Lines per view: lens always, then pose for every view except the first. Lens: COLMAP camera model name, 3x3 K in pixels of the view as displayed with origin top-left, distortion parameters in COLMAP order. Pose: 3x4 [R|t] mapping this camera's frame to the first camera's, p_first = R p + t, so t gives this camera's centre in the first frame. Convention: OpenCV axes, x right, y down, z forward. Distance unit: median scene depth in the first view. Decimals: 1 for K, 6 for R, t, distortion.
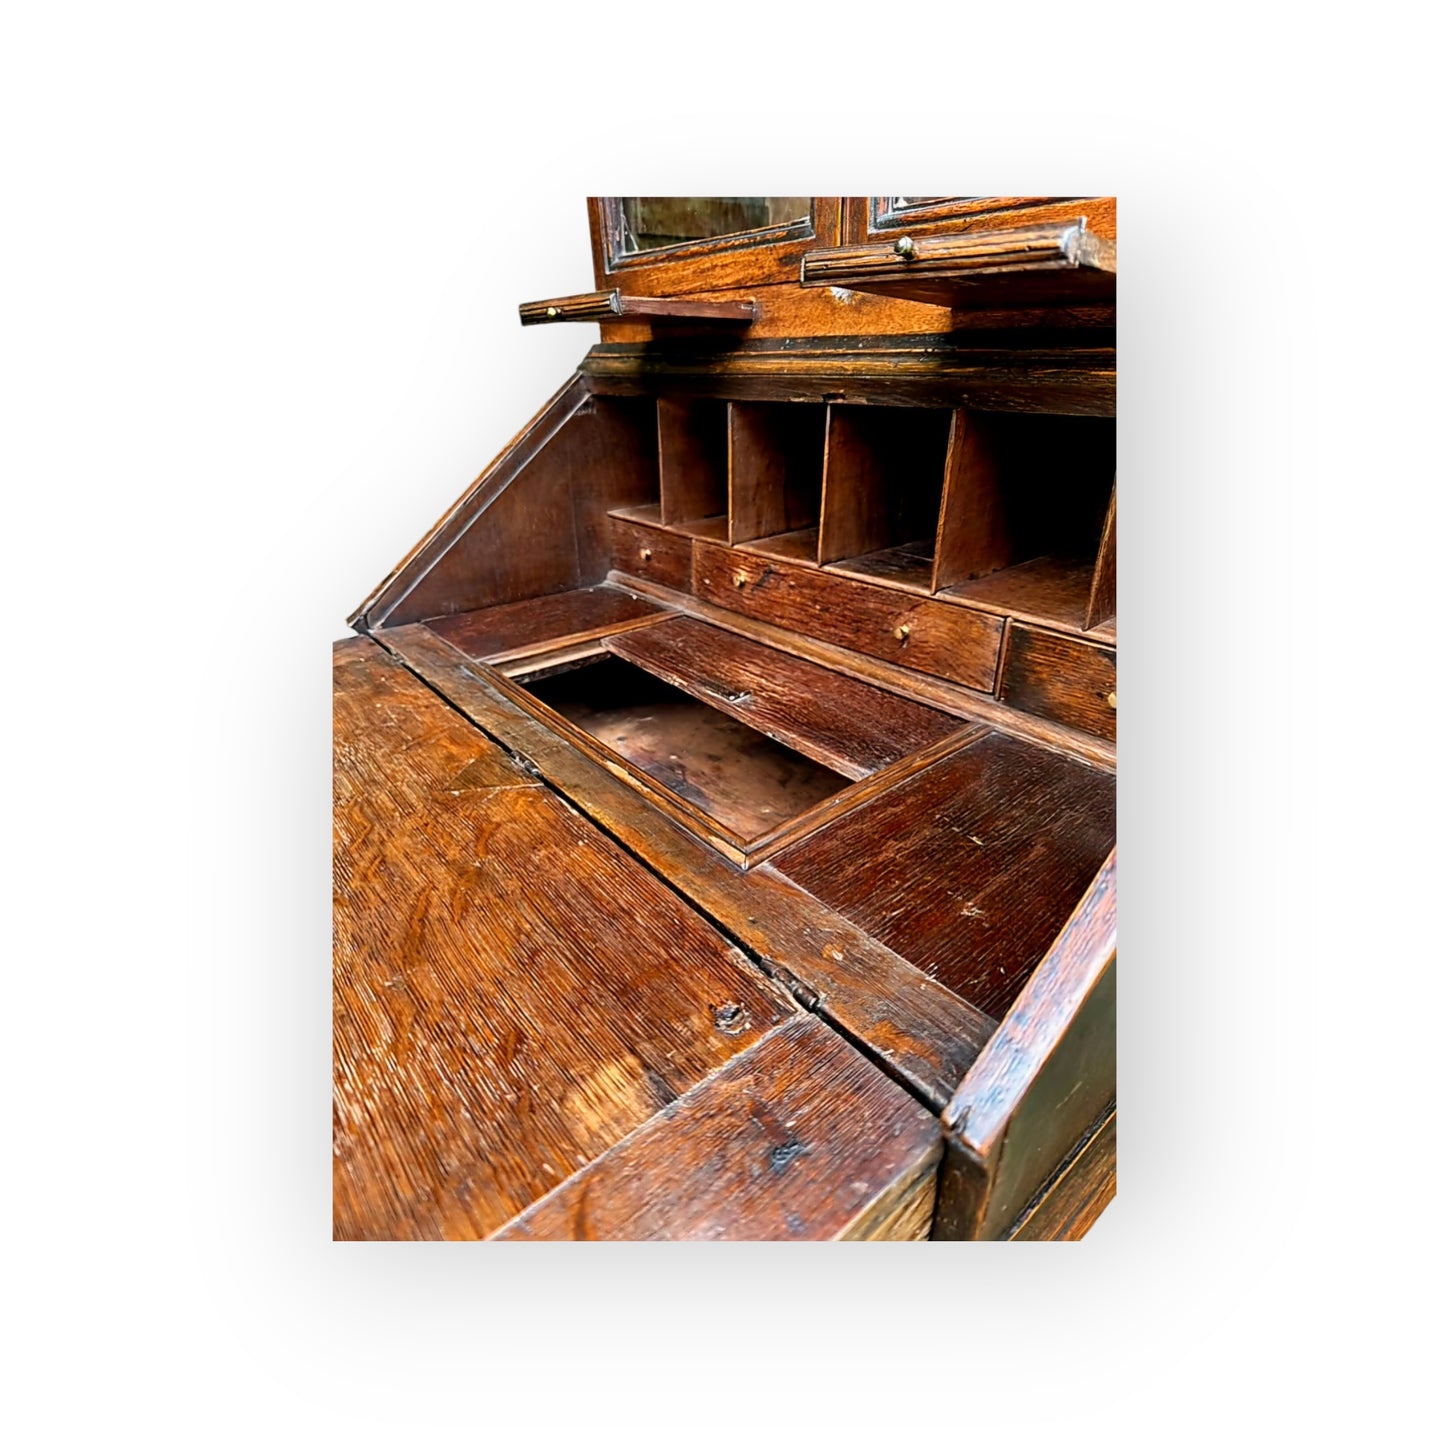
lens RADIAL K [[747.5, 0, 722.5], [0, 747.5, 722.5], [0, 0, 1]] dist [0.002952, -0.000161]
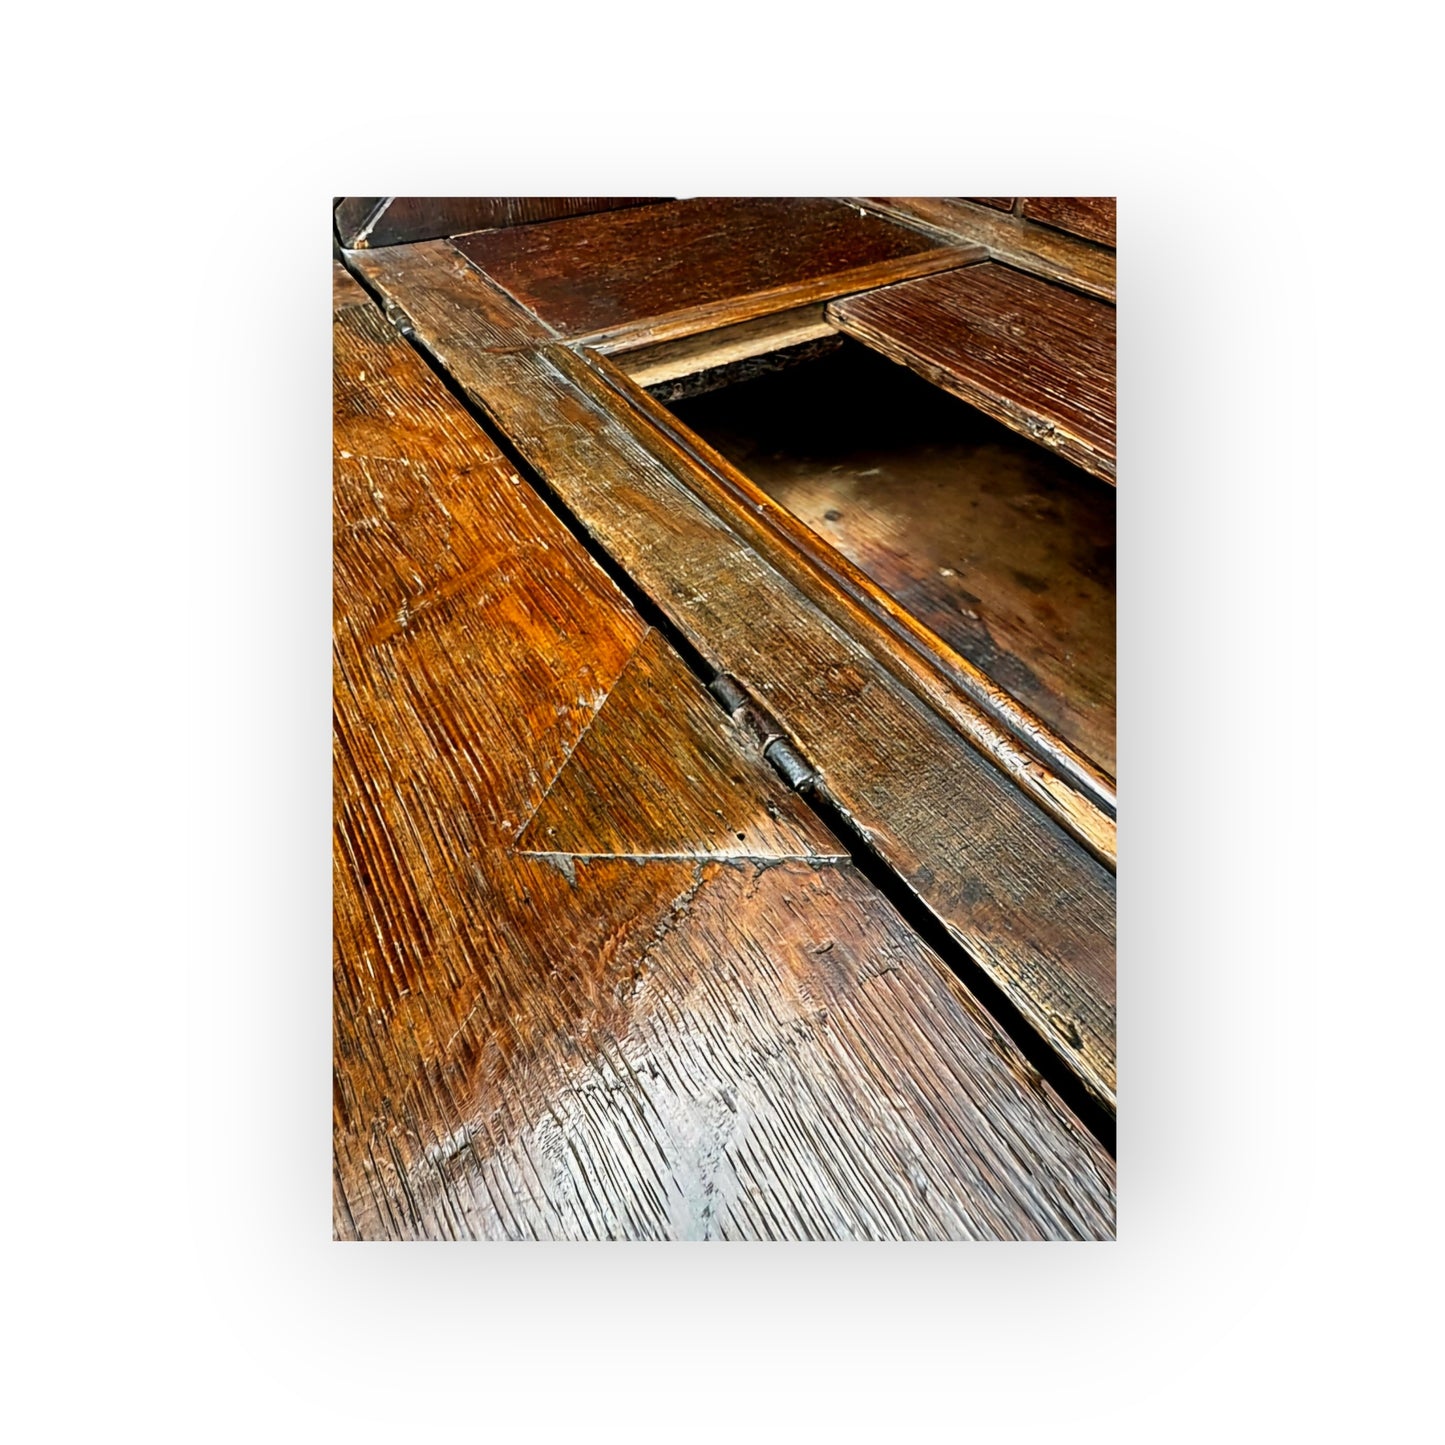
lens RADIAL K [[756.7, 0, 718.5], [0, 756.7, 676.0], [0, 0, 1]] dist [0.000578, -0.000626]
pose [[0.993766, 0.096727, -0.055430, -0.190545], [-0.071484, 0.934404, 0.348969, -0.057550], [0.085549, -0.342832, 0.935493, 0.499917]]
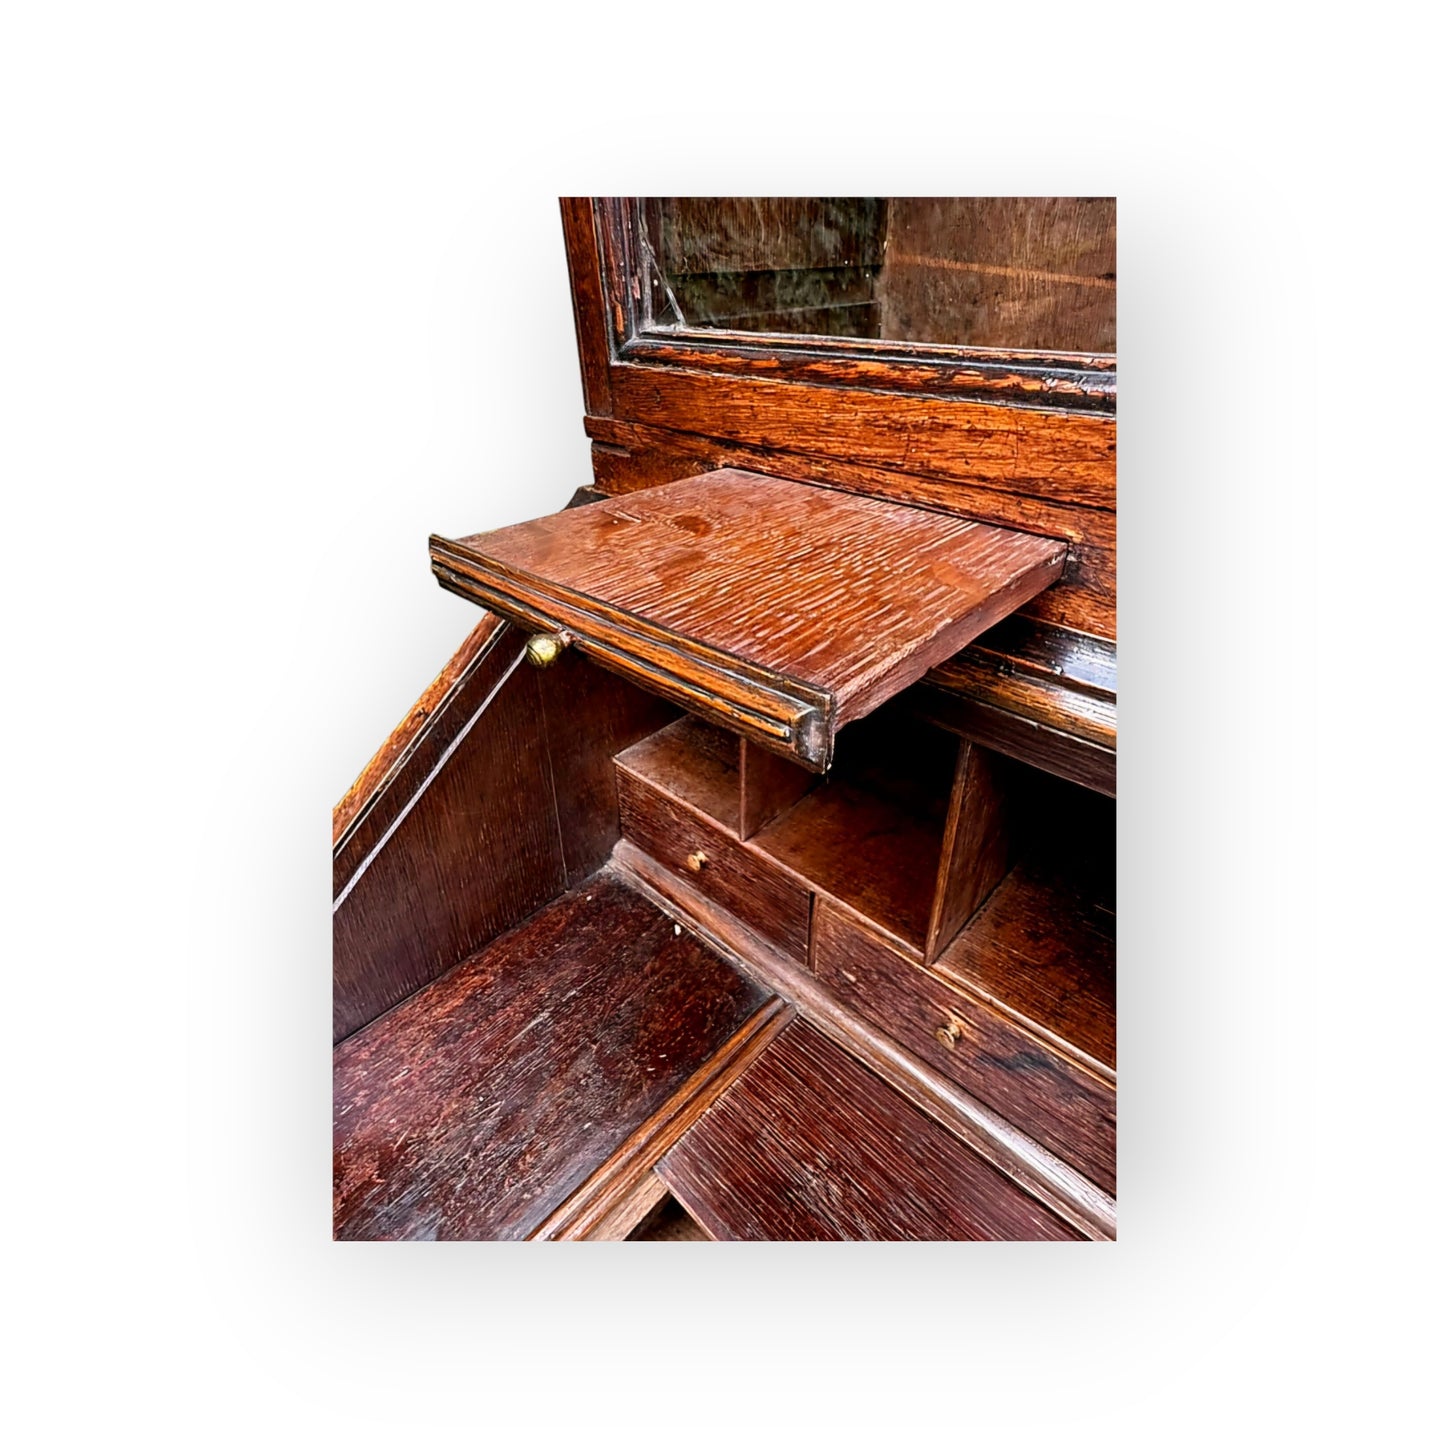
lens RADIAL K [[756.7, 0, 718.5], [0, 756.7, 676.0], [0, 0, 1]] dist [0.000578, -0.000626]
pose [[0.994193, -0.059811, 0.089454, -0.153637], [0.055791, 0.997346, 0.046785, -0.457774], [-0.092015, -0.041522, 0.994892, 0.556470]]
